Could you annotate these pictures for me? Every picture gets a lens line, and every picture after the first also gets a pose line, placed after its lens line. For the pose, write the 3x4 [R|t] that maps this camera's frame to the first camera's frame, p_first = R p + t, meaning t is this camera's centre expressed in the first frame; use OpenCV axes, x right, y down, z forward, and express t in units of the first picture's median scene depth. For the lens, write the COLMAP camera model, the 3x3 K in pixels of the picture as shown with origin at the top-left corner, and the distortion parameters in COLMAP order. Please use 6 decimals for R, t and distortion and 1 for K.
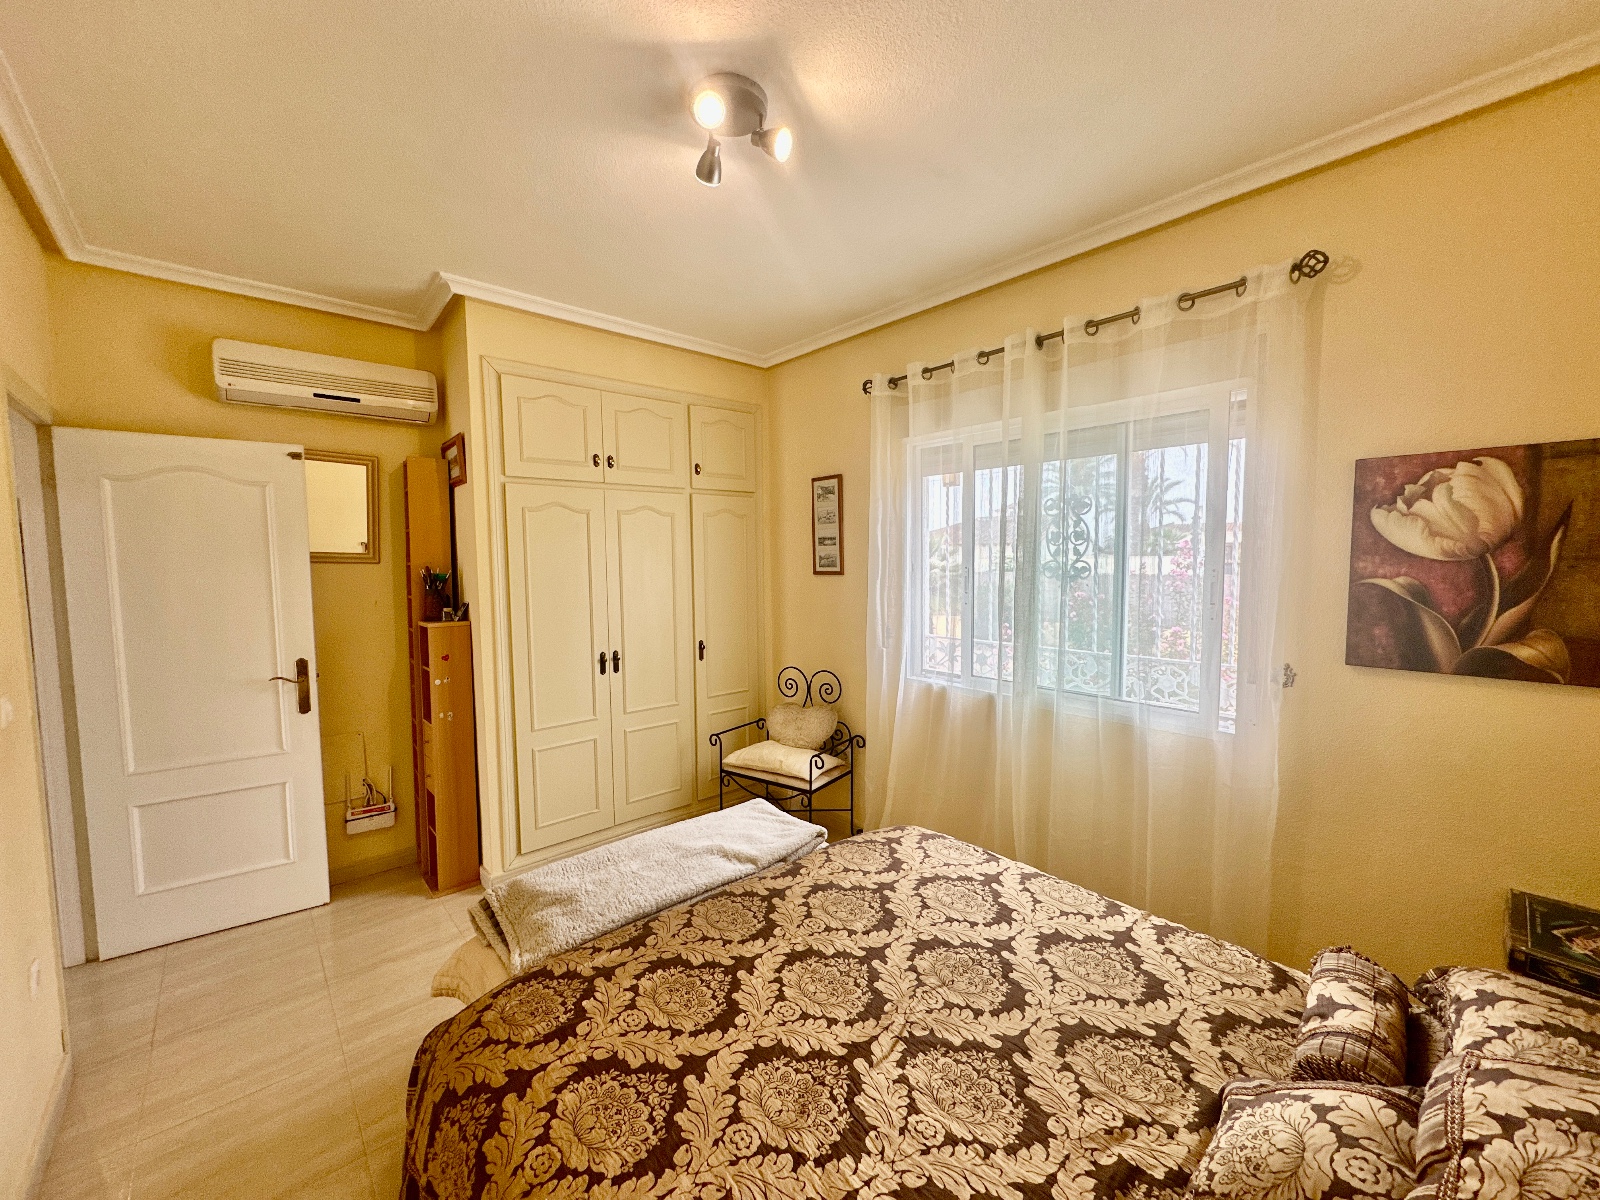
lens RADIAL K [[627.3, 0, 807.2], [0, 627.3, 600.3], [0, 0, 1]] dist [0.026847, 0.000009]
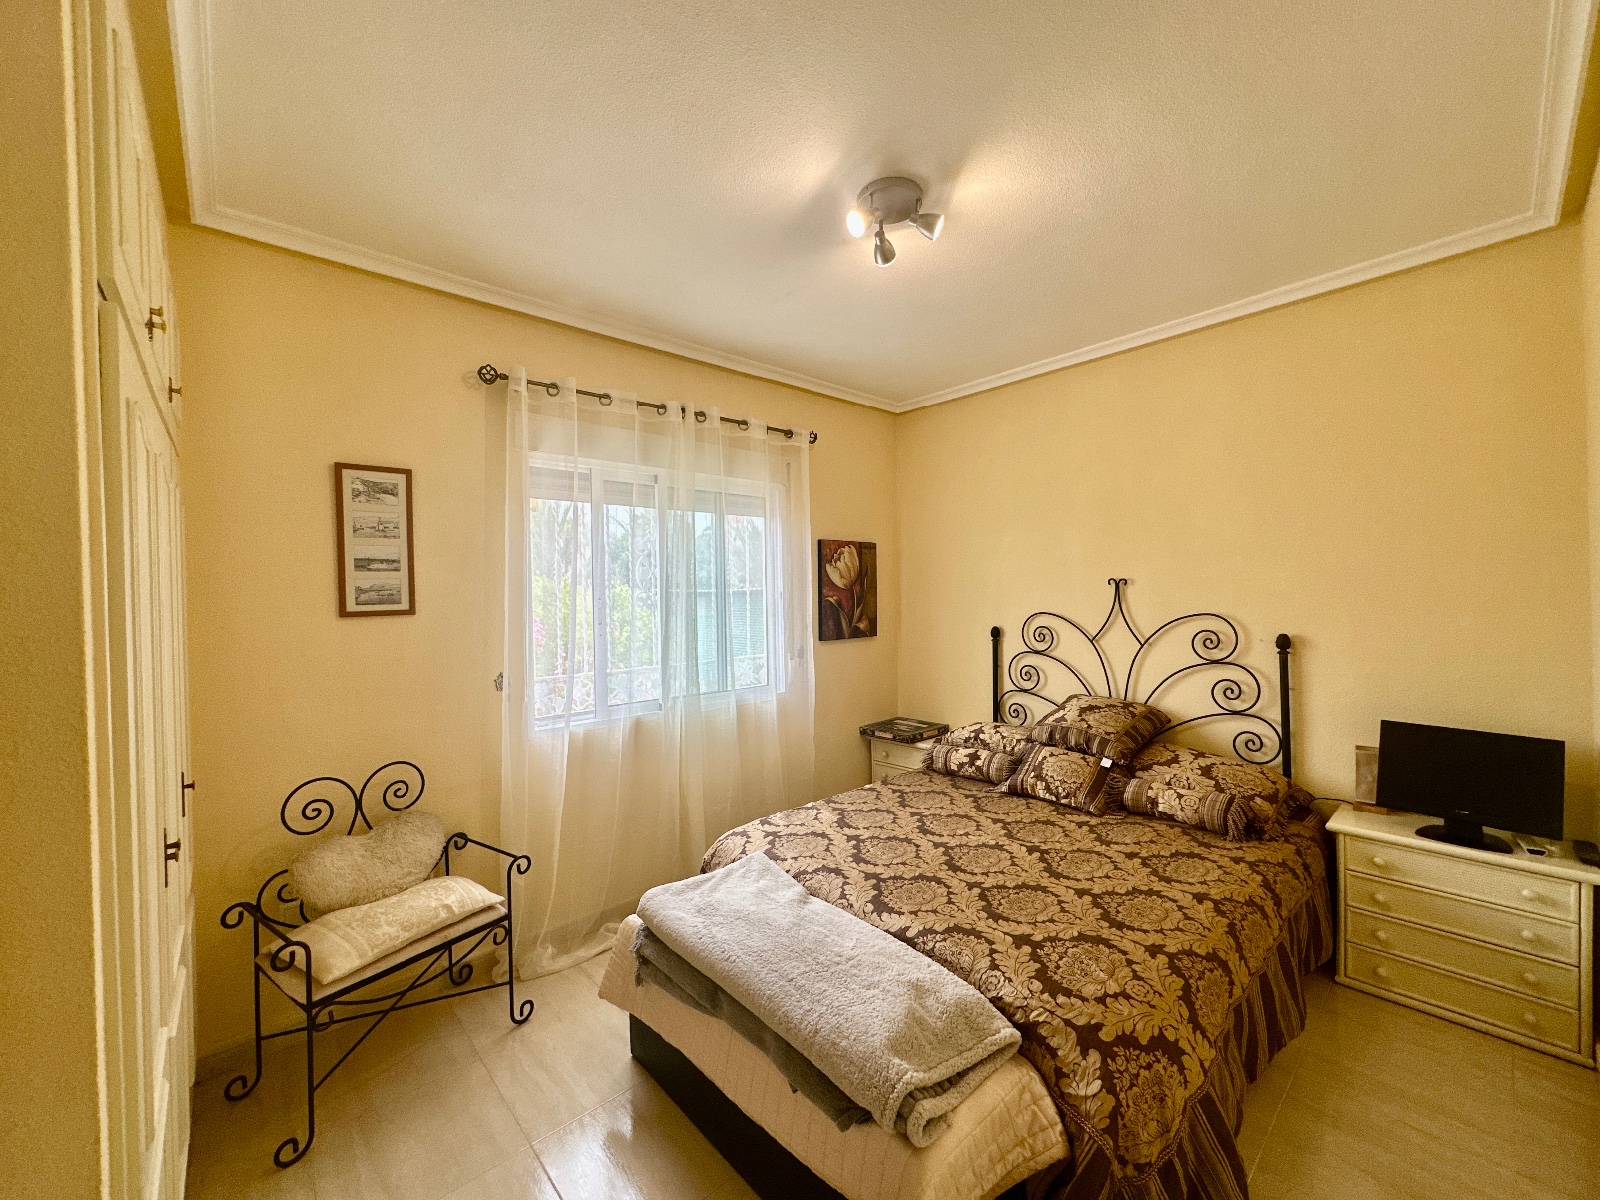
lens RADIAL K [[638.1, 0, 797.2], [0, 638.1, 603.2], [0, 0, 1]] dist [-0.003029, 0.000483]
pose [[0.033258, -0.004702, 0.999436, -0.837832], [0.093220, 0.995644, 0.001582, -0.020040], [-0.995090, 0.093115, 0.033552, 0.743420]]
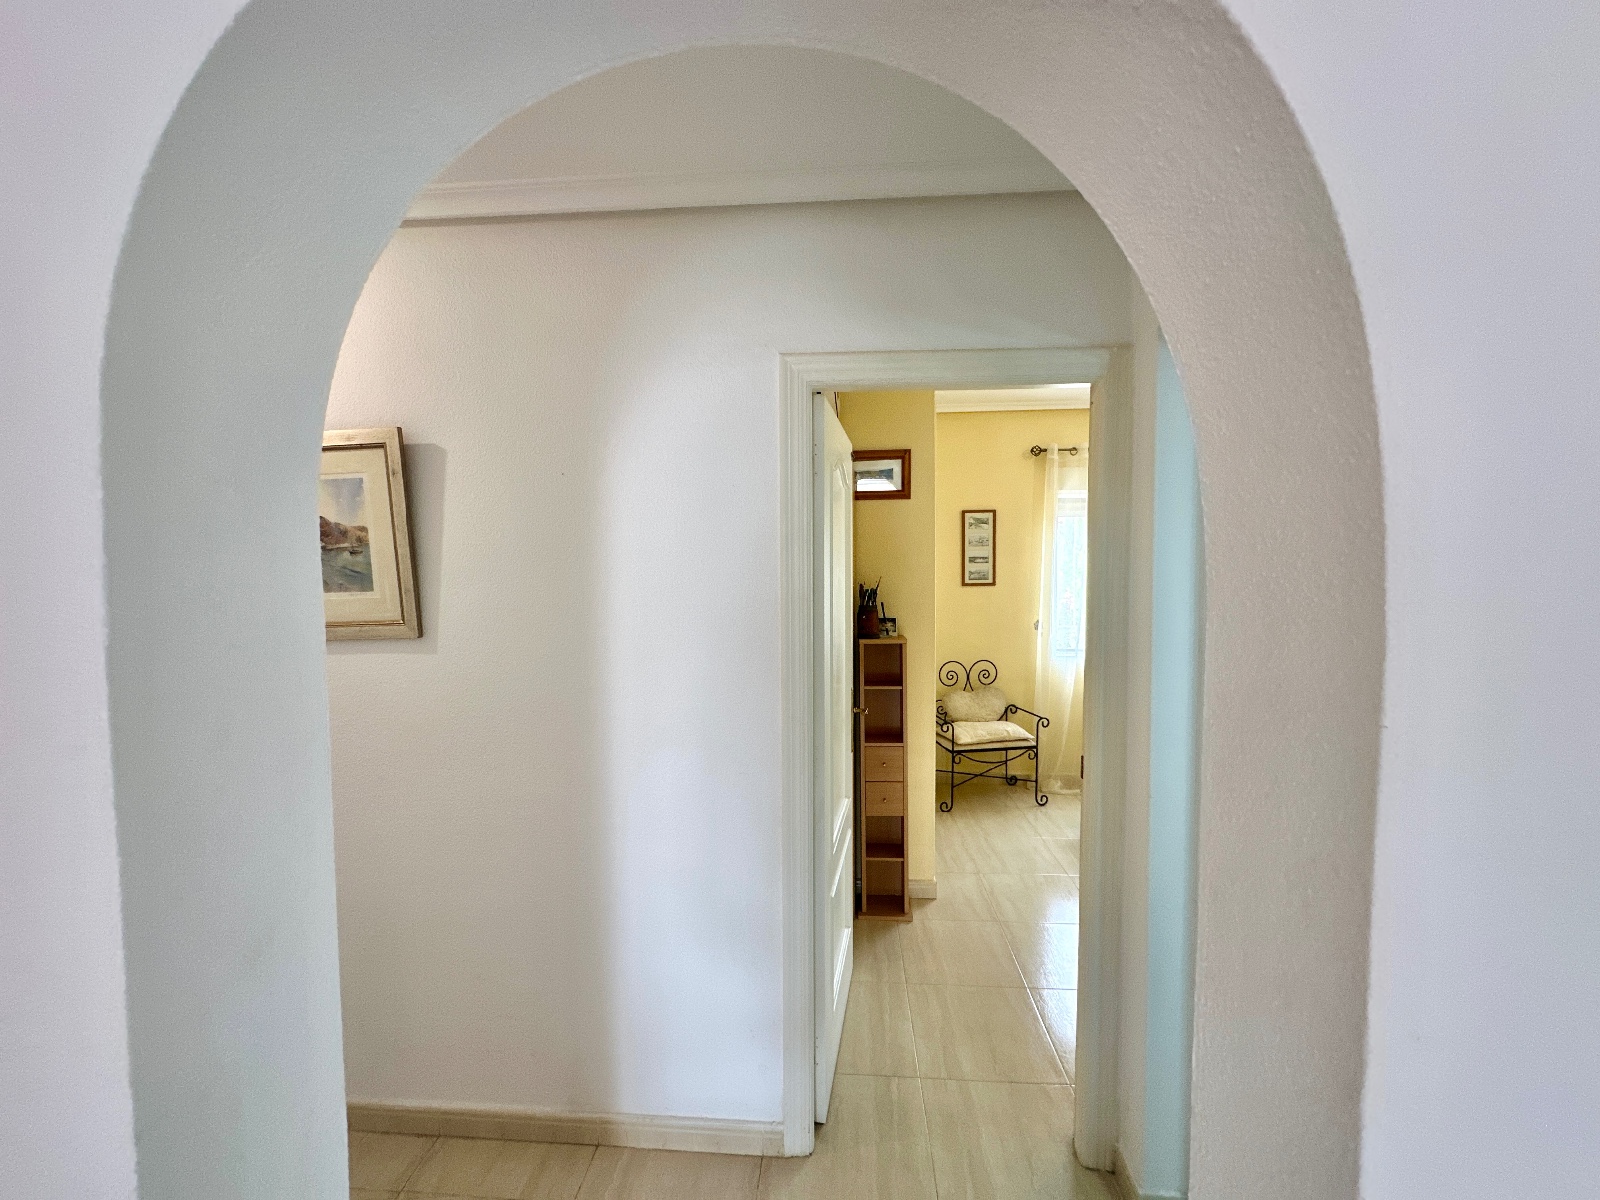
lens RADIAL K [[638.1, 0, 797.2], [0, 638.1, 603.2], [0, 0, 1]] dist [-0.003029, 0.000483]
pose [[0.743101, -0.031207, 0.668451, -1.528598], [0.052577, 0.998547, -0.011831, -0.012690], [-0.667111, 0.043937, 0.743662, 0.377434]]
